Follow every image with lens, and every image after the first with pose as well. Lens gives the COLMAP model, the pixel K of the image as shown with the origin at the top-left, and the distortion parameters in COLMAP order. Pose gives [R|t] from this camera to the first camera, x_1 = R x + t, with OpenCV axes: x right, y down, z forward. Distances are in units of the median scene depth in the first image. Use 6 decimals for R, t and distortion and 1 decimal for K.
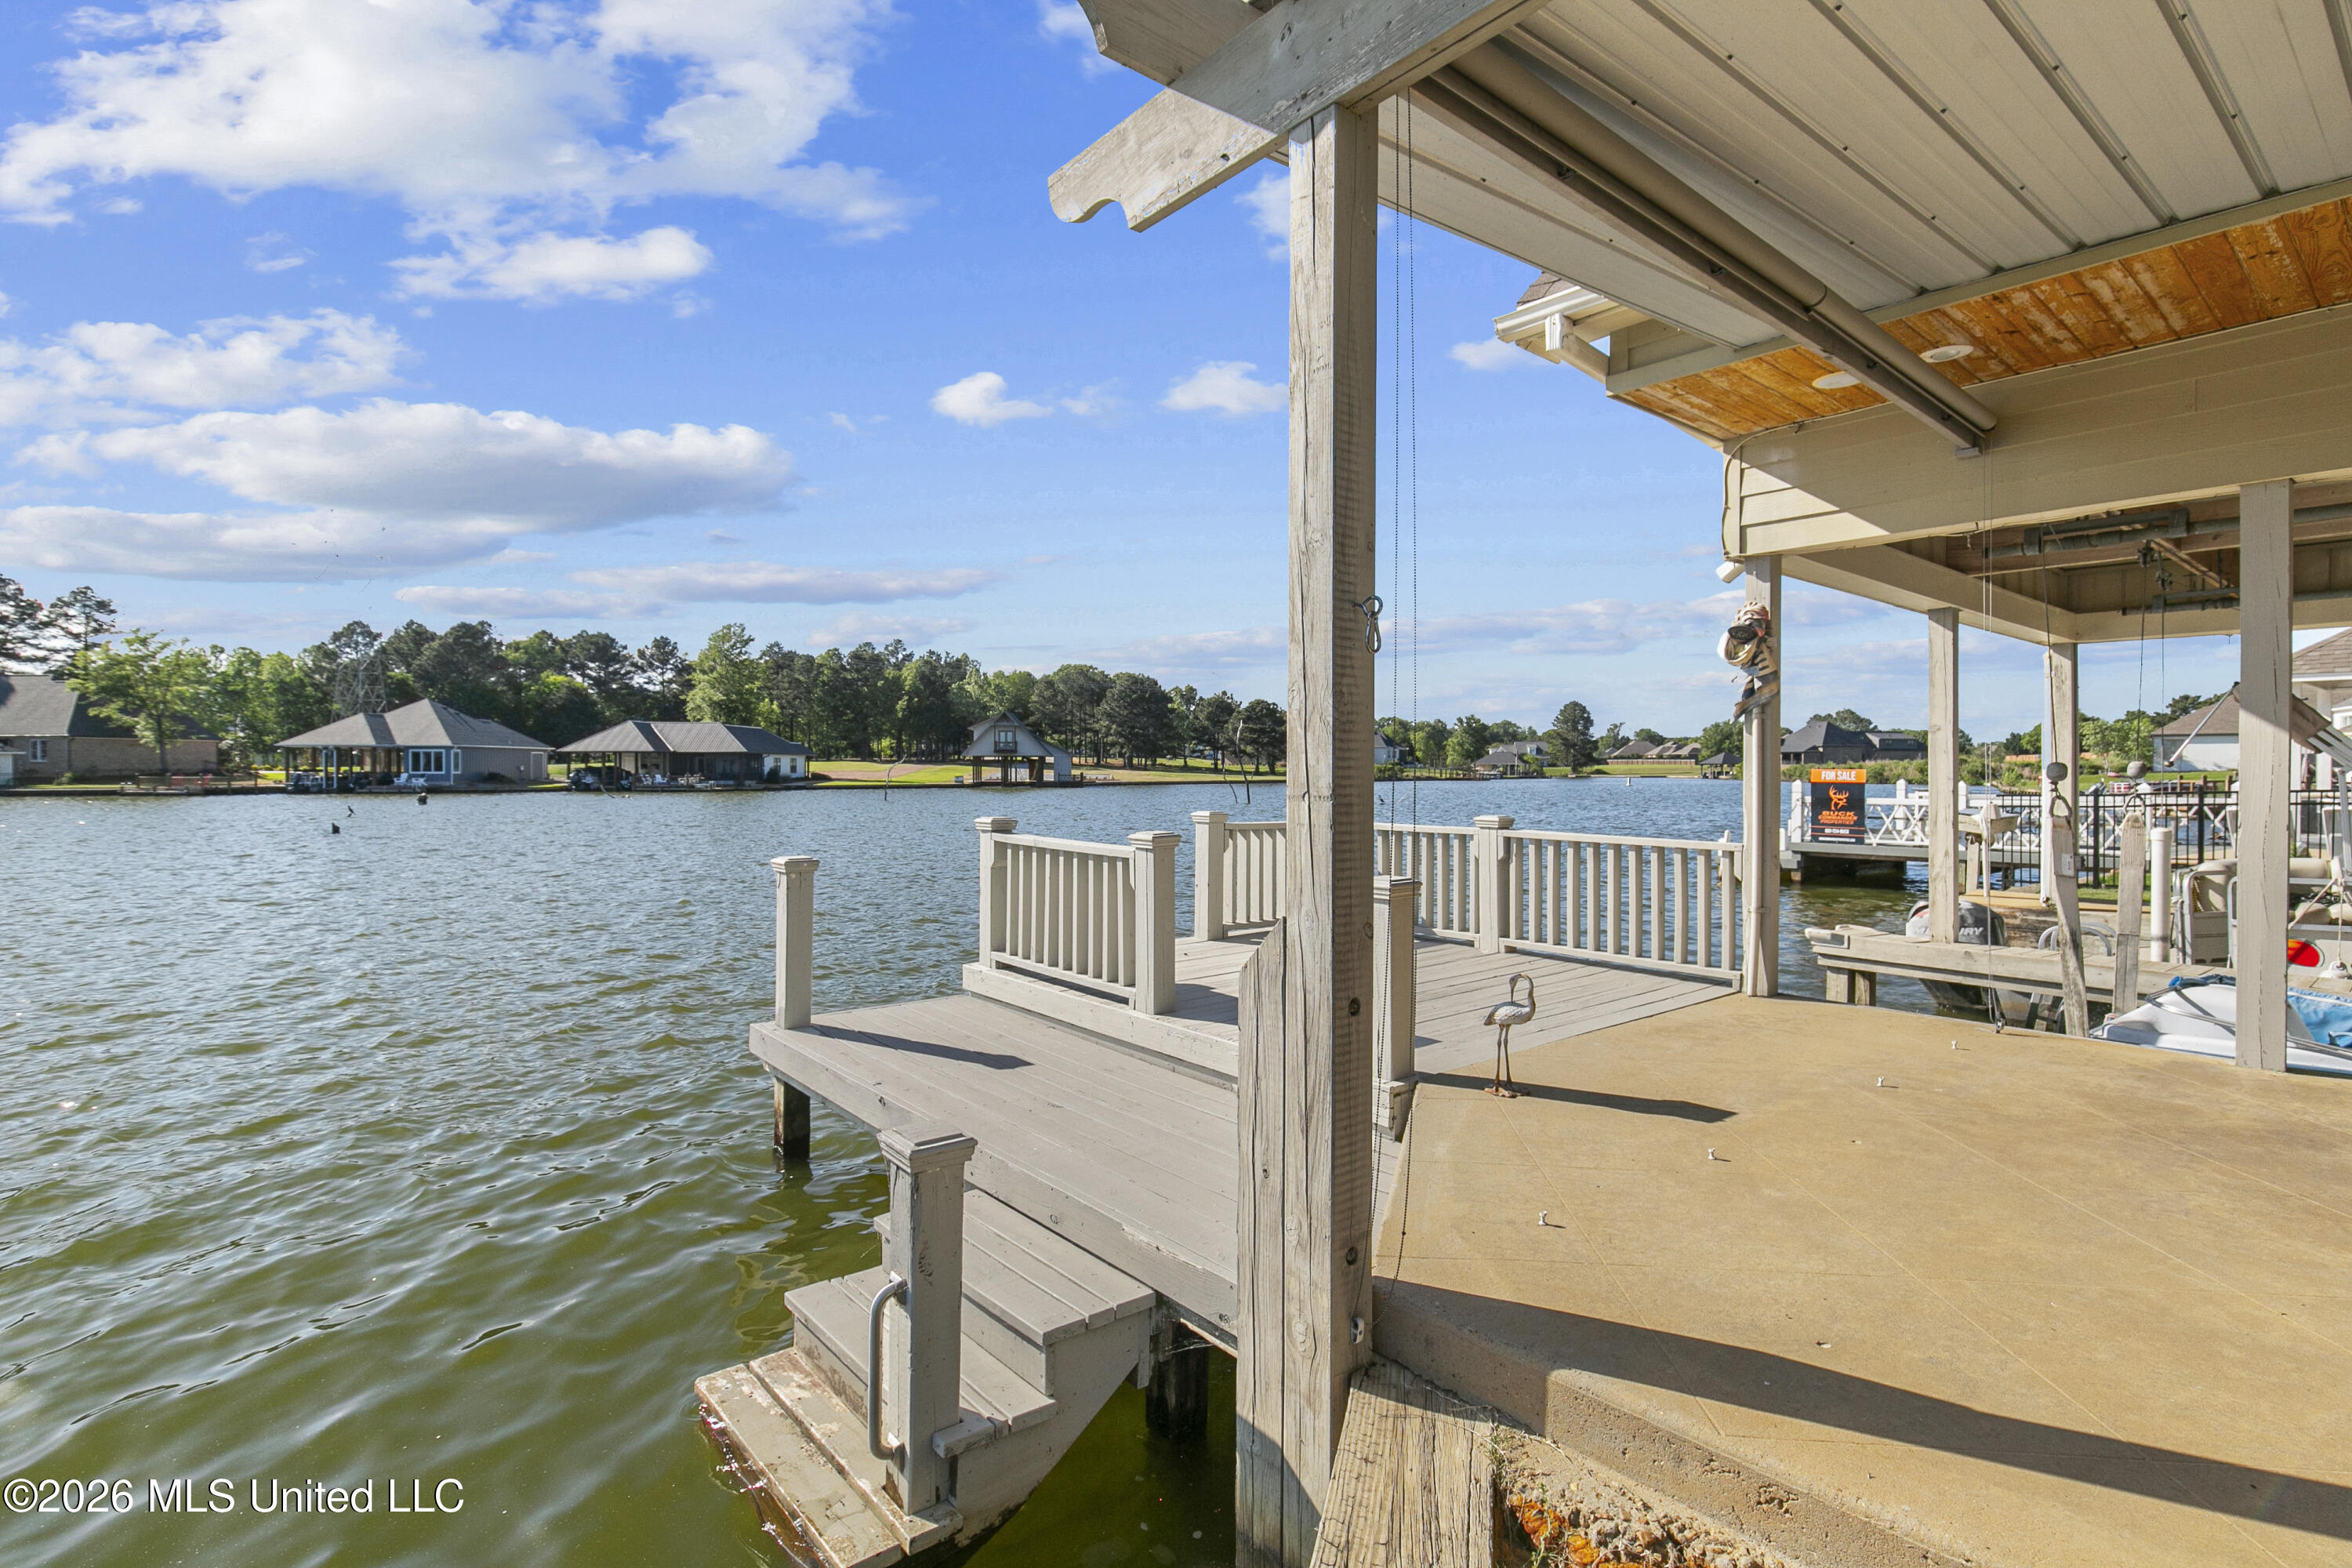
lens RADIAL K [[1104.9, 0, 1175.0], [0, 1104.9, 784.3], [0, 0, 1]] dist [-0.000388, -0.000734]
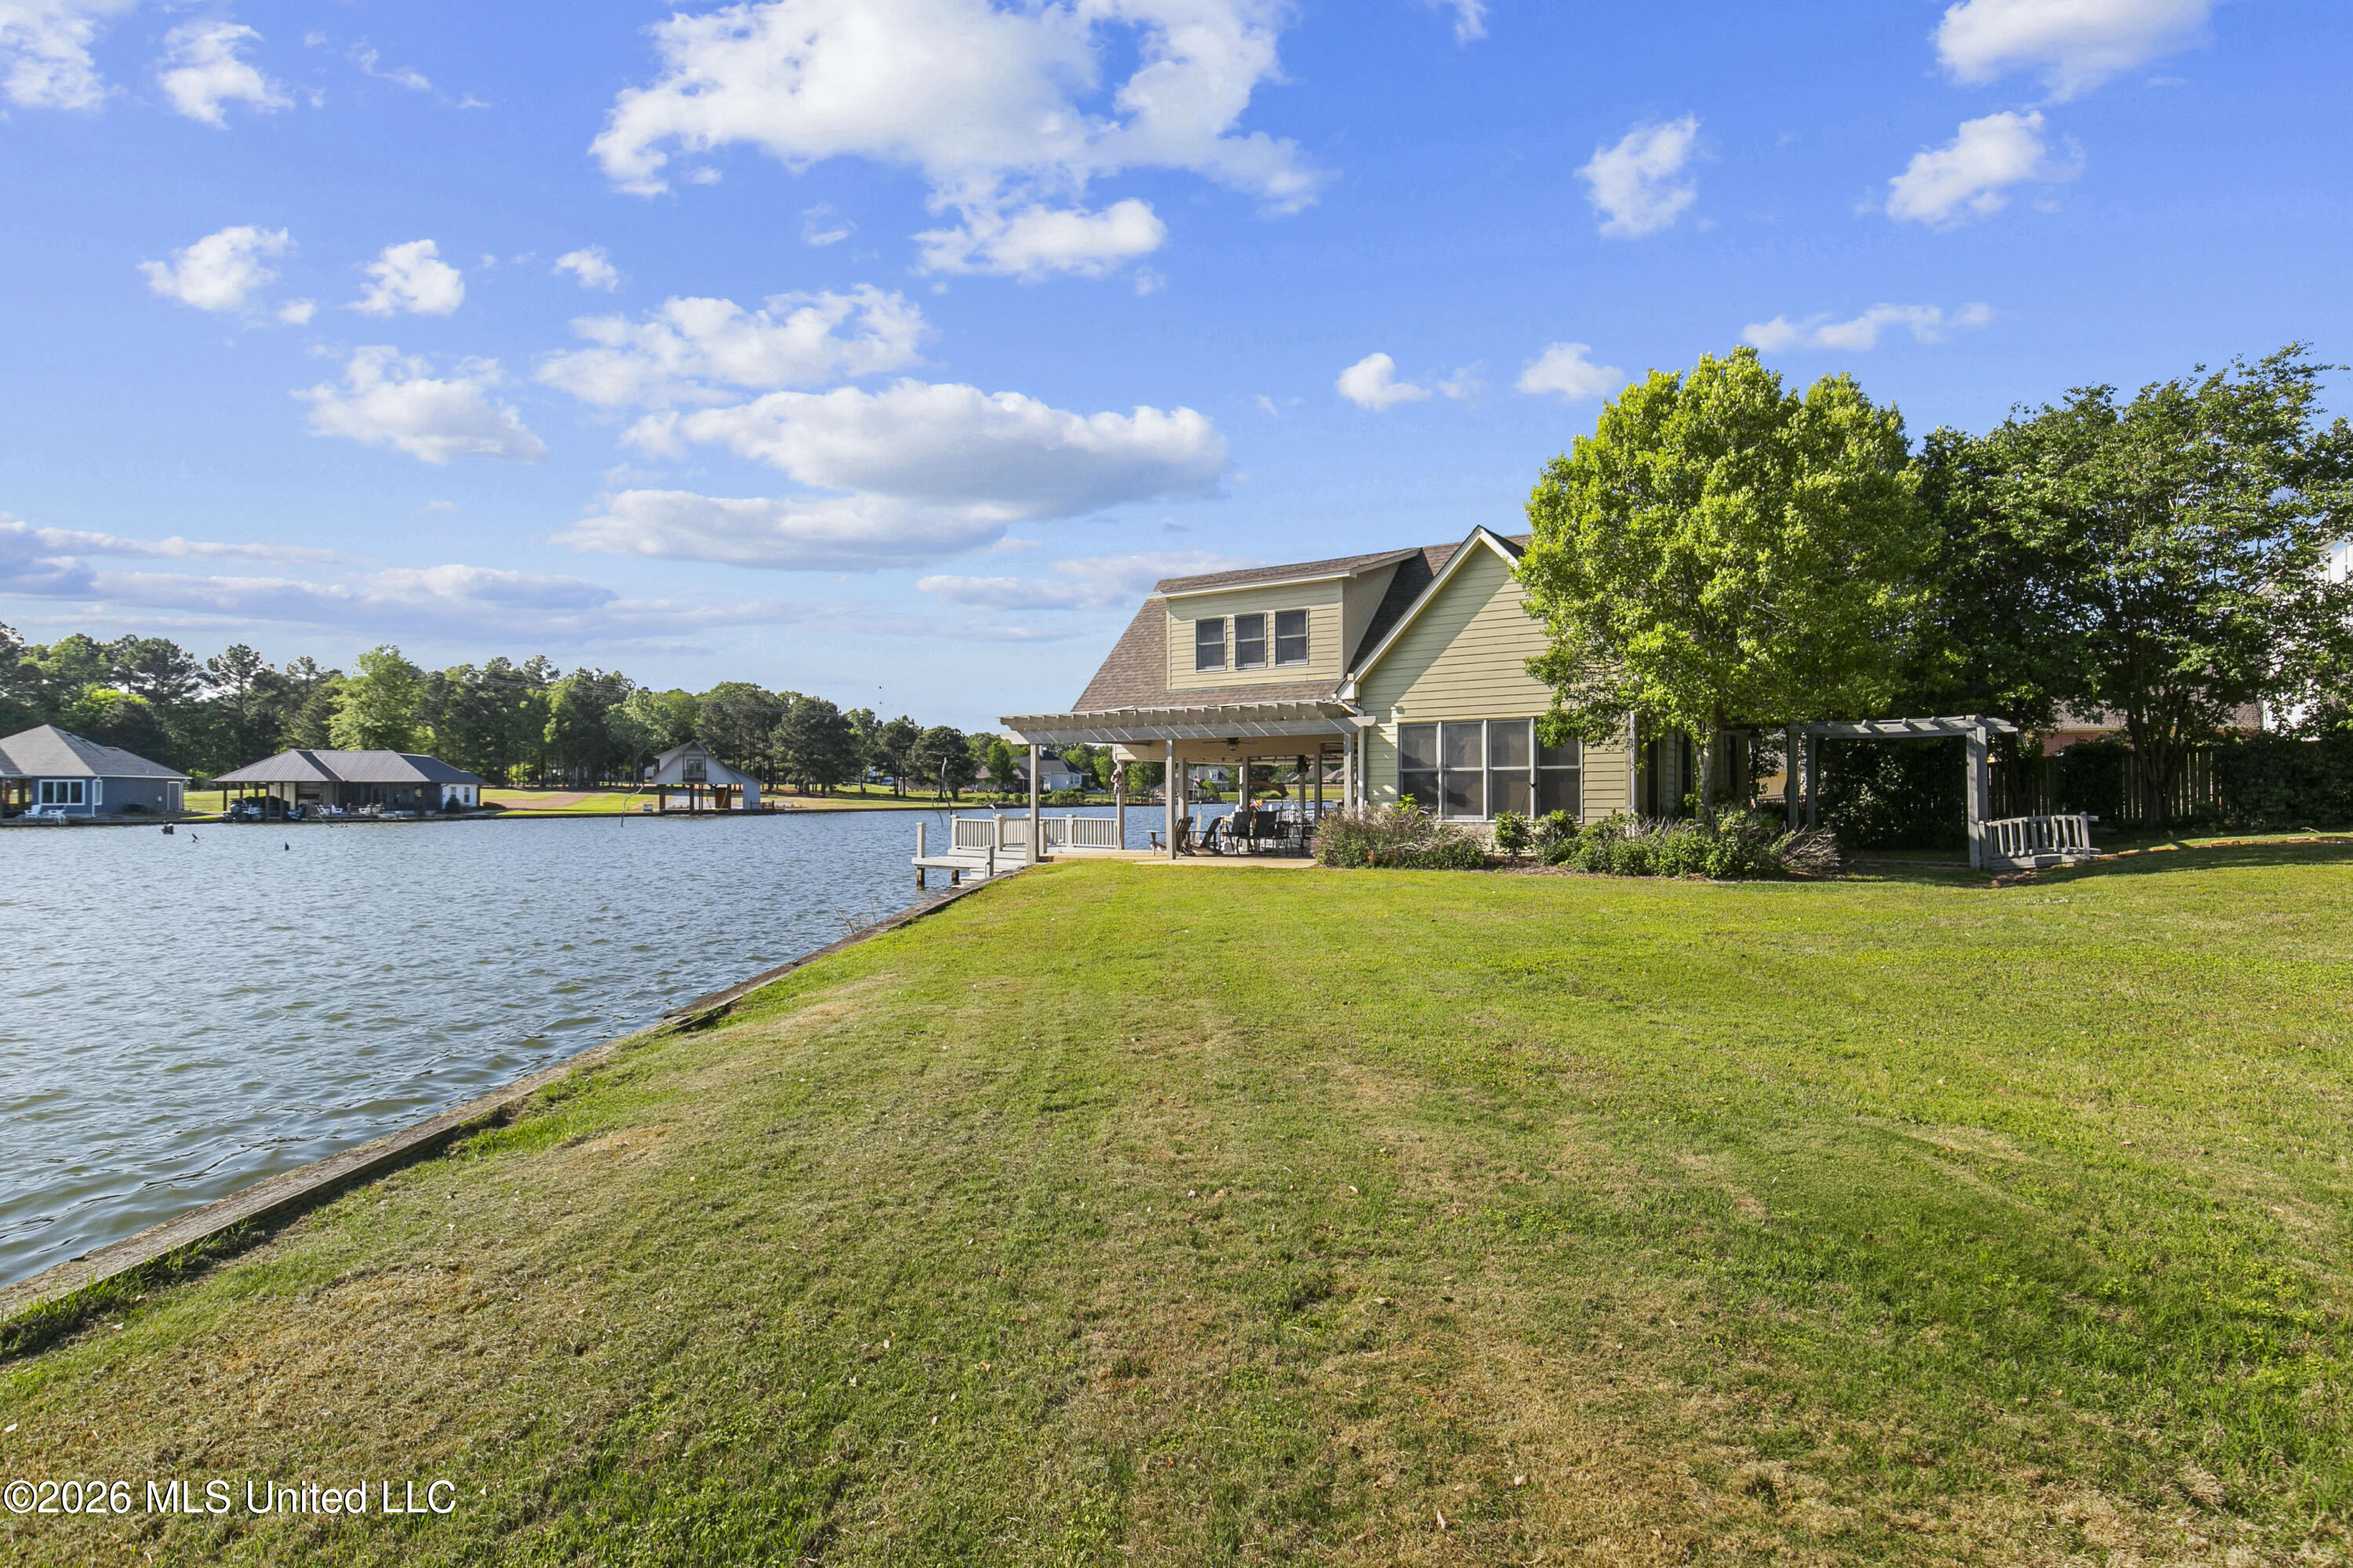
lens RADIAL K [[1211.2, 0, 1171.0], [0, 1211.2, 780.1], [0, 0, 1]] dist [0.002035, -0.001129]
pose [[0.963510, -0.000324, 0.267671, -0.029174], [0.007140, 0.999675, -0.024488, 0.000697], [-0.267576, 0.025506, 0.963199, -0.179721]]
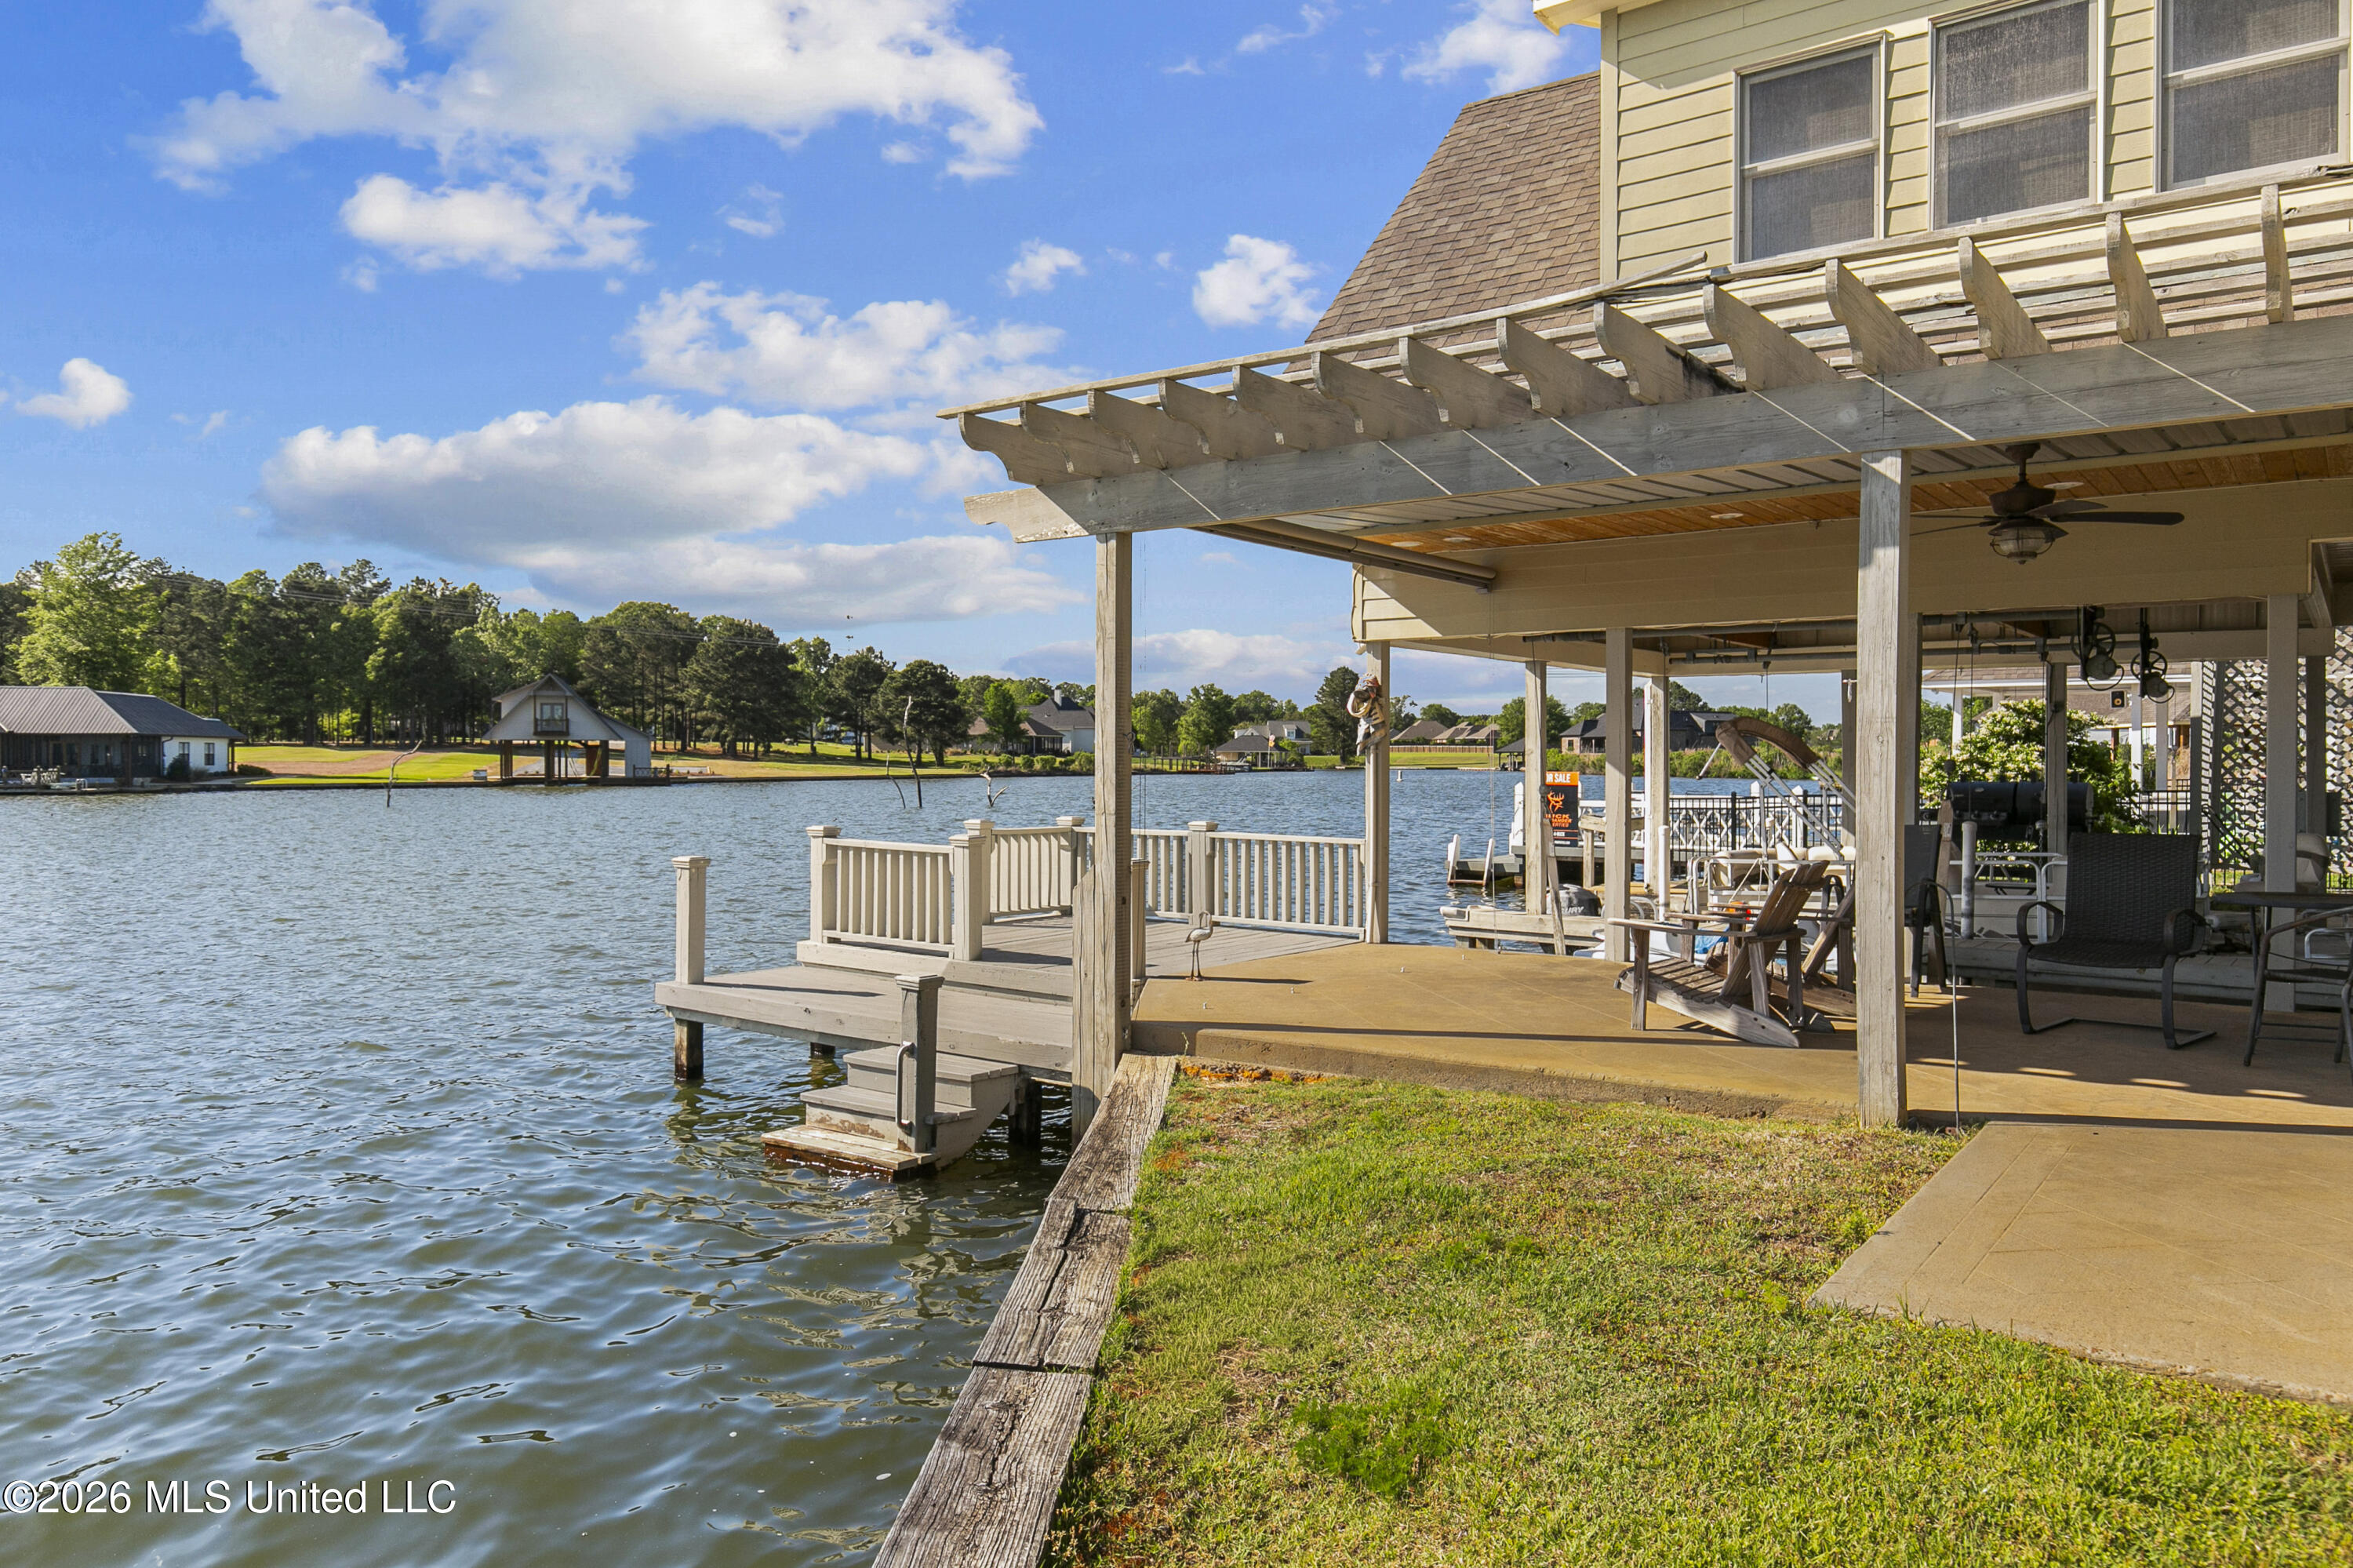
lens RADIAL K [[1581.4, 0, 1172.5], [0, 1581.4, 776.2], [0, 0, 1]] dist [-0.002056, 0.000204]
pose [[0.972003, -0.001722, 0.234964, -0.009383], [0.002118, 0.999997, -0.001433, -0.001131], [-0.234961, 0.001891, 0.972003, -0.041079]]
